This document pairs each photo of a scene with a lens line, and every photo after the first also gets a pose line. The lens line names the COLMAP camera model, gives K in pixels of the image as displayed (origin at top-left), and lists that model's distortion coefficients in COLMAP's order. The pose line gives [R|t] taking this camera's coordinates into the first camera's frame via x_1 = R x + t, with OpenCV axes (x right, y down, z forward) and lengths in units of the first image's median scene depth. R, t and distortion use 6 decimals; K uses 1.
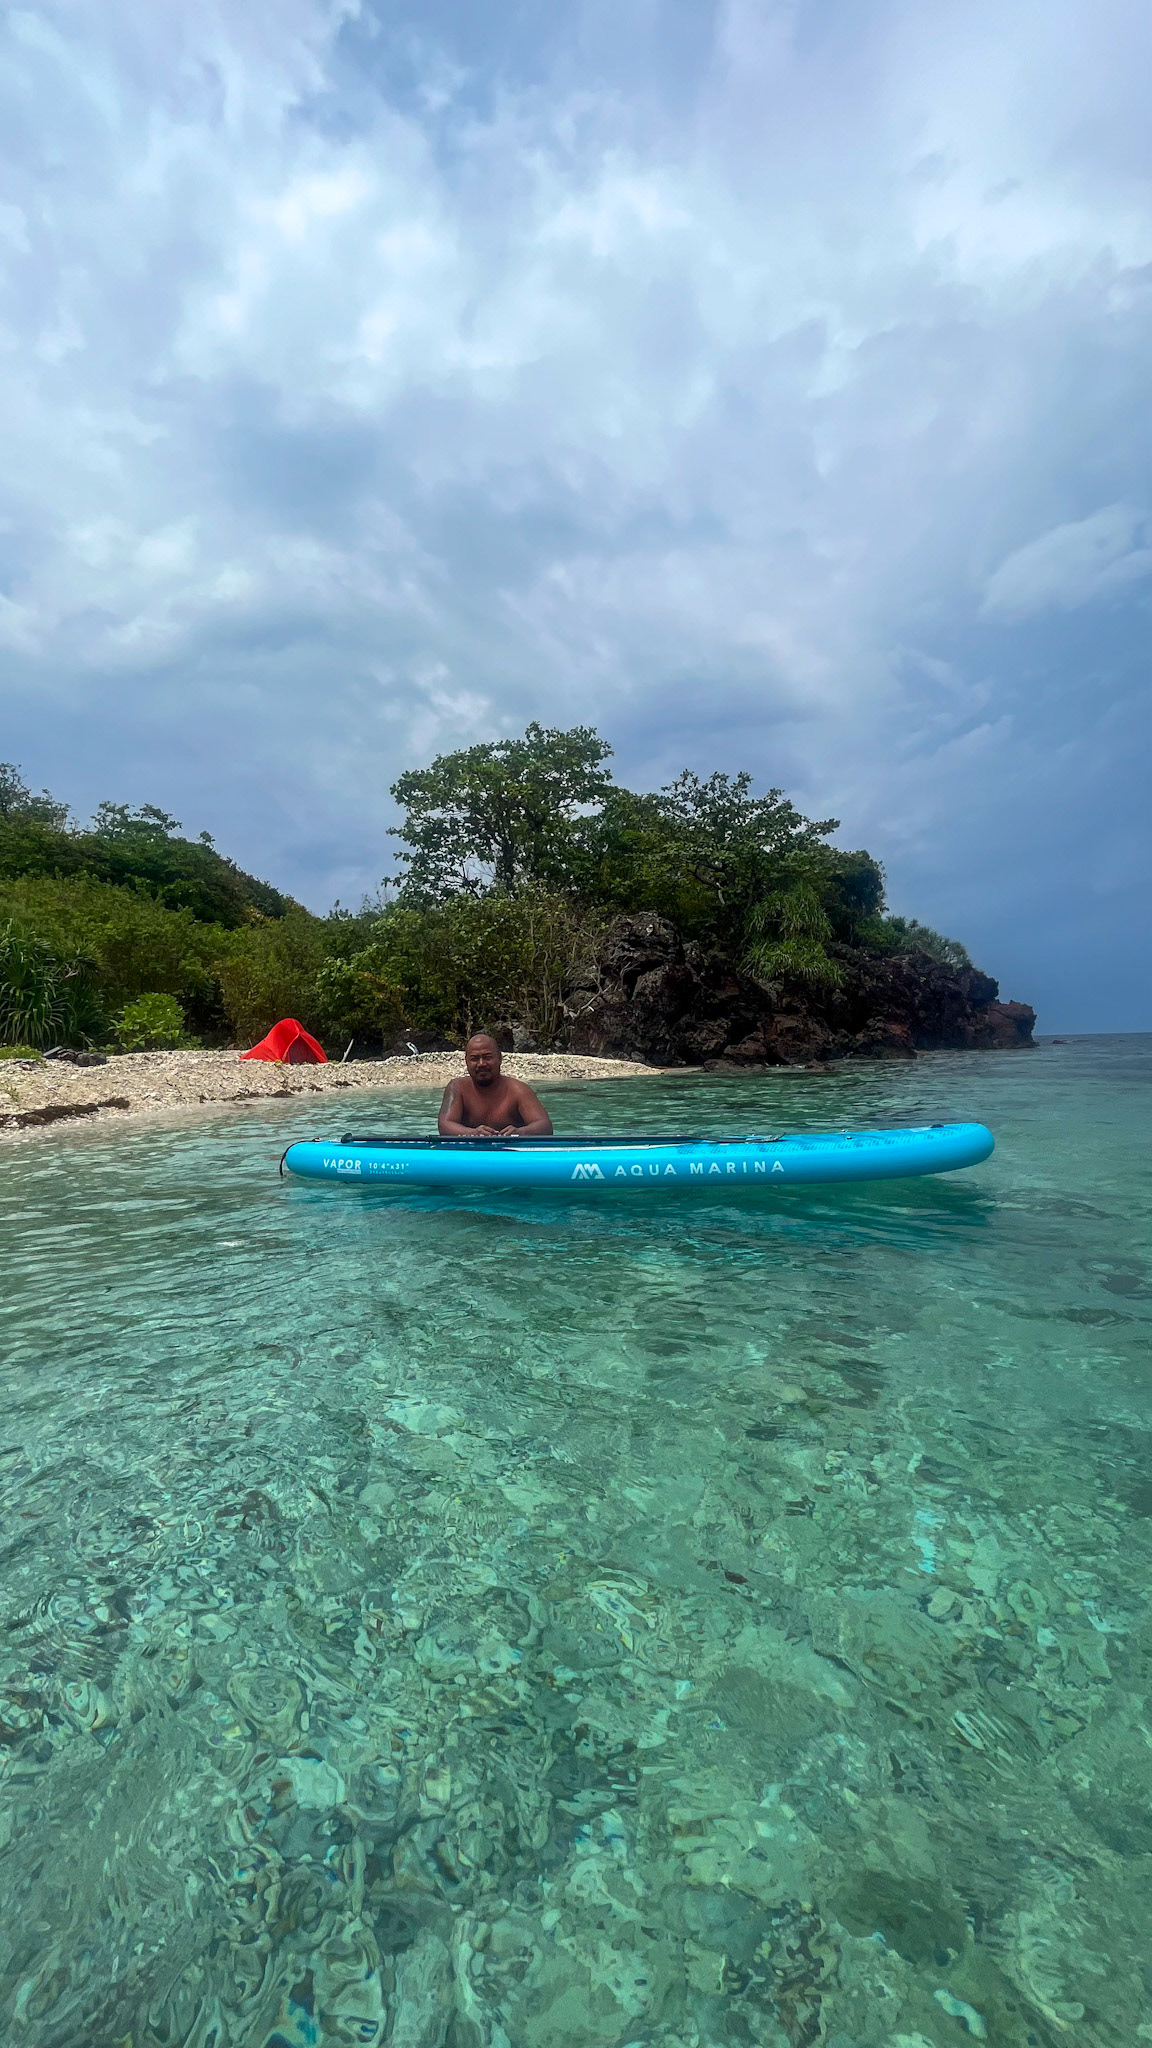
lens RADIAL K [[837.4, 0, 571.9], [0, 837.4, 1022.4], [0, 0, 1]] dist [-0.000031, -0.000048]
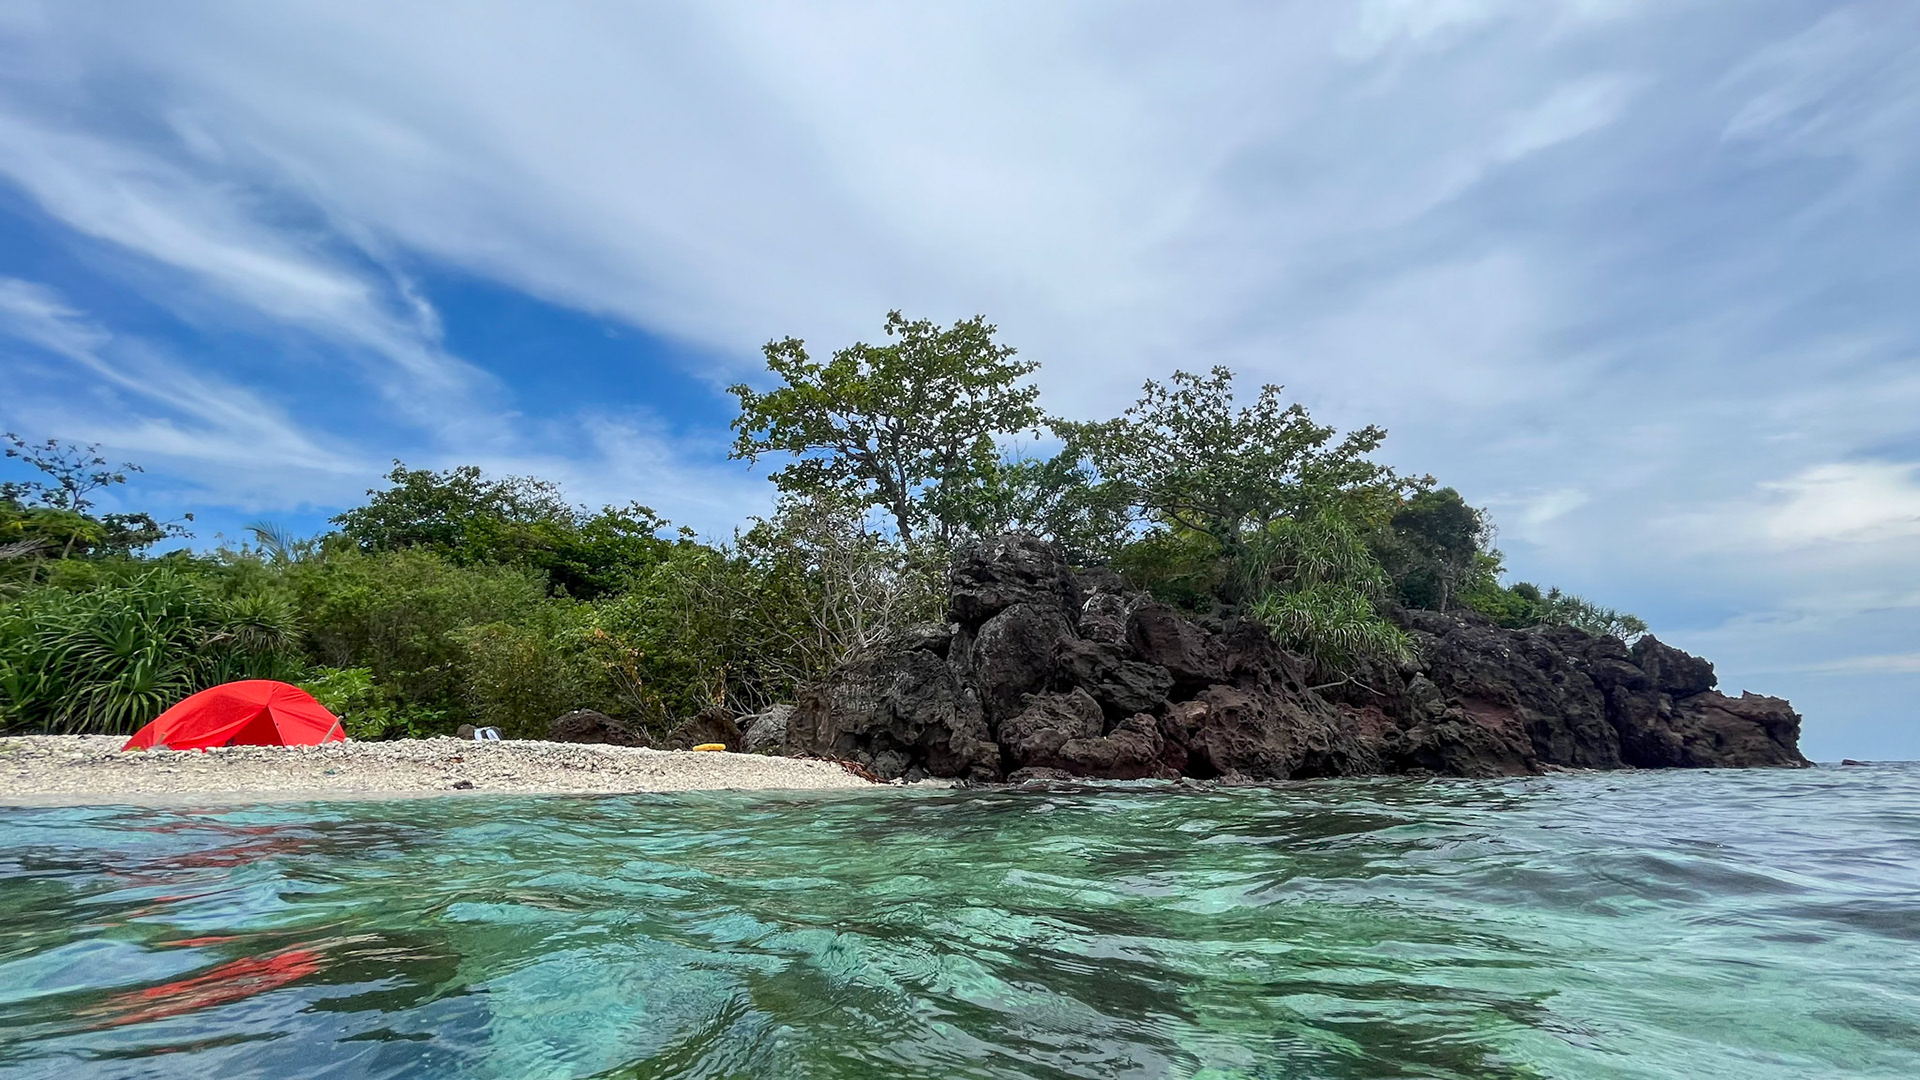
lens RADIAL K [[785.1, 0, 964.9], [0, 785.1, 540.5], [0, 0, 1]] dist [-0.000031, -0.000048]
pose [[0.960150, -0.063236, -0.272237, 0.151212], [-0.006840, 0.968459, -0.249080, 0.017252], [0.279402, 0.241016, 0.929433, 0.302909]]
